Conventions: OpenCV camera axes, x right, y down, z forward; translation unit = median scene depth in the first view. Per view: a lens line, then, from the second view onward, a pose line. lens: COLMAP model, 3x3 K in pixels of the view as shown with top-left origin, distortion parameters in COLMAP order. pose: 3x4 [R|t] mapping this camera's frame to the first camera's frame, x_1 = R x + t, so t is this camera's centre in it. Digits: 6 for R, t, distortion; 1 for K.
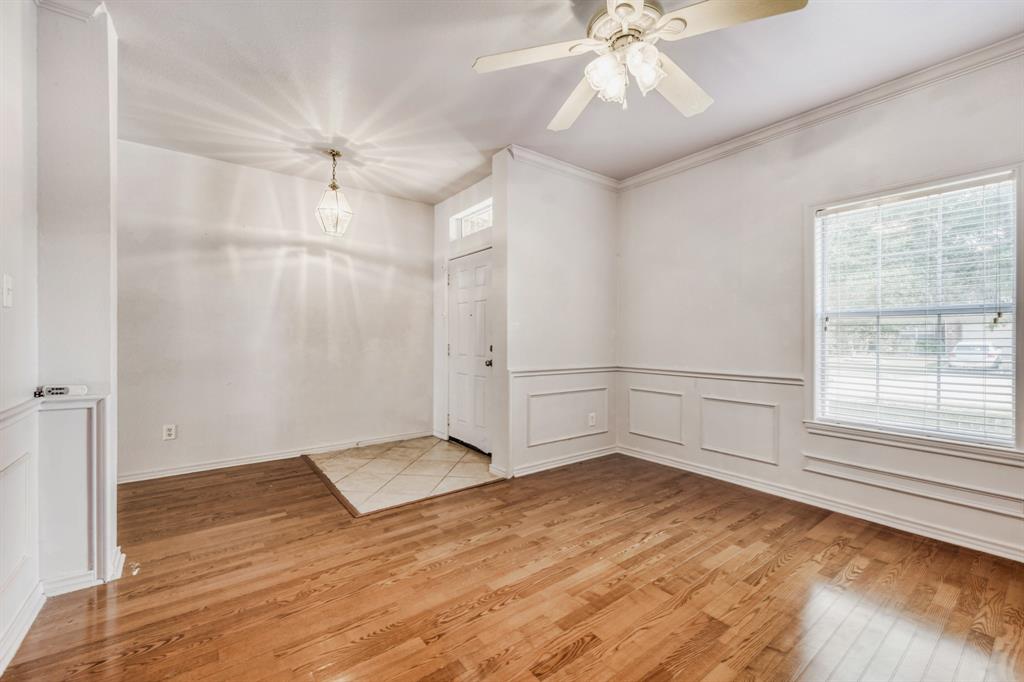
lens RADIAL K [[408.5, 0, 512.0], [0, 408.5, 341.0], [0, 0, 1]] dist [0.000668, 0.000078]
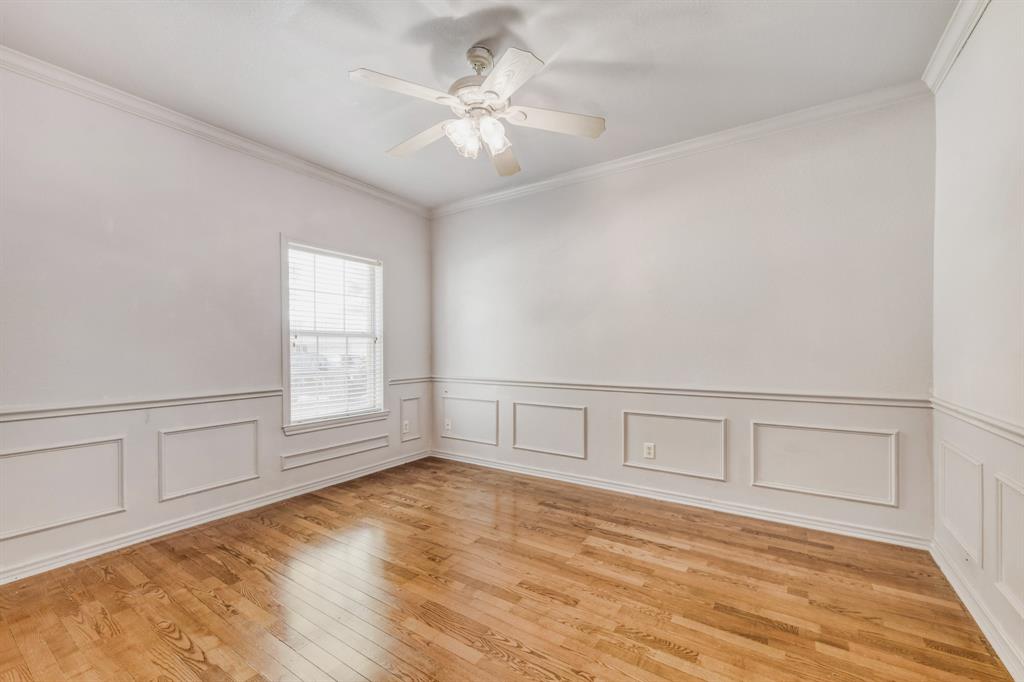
lens RADIAL K [[405.7, 0, 505.5], [0, 405.7, 352.7], [0, 0, 1]] dist [-0.000900, -0.000116]
pose [[-0.297565, -0.006587, 0.954679, -0.542517], [0.012864, 0.999858, 0.010908, -0.012357], [-0.954615, 0.015527, -0.297438, 0.763794]]
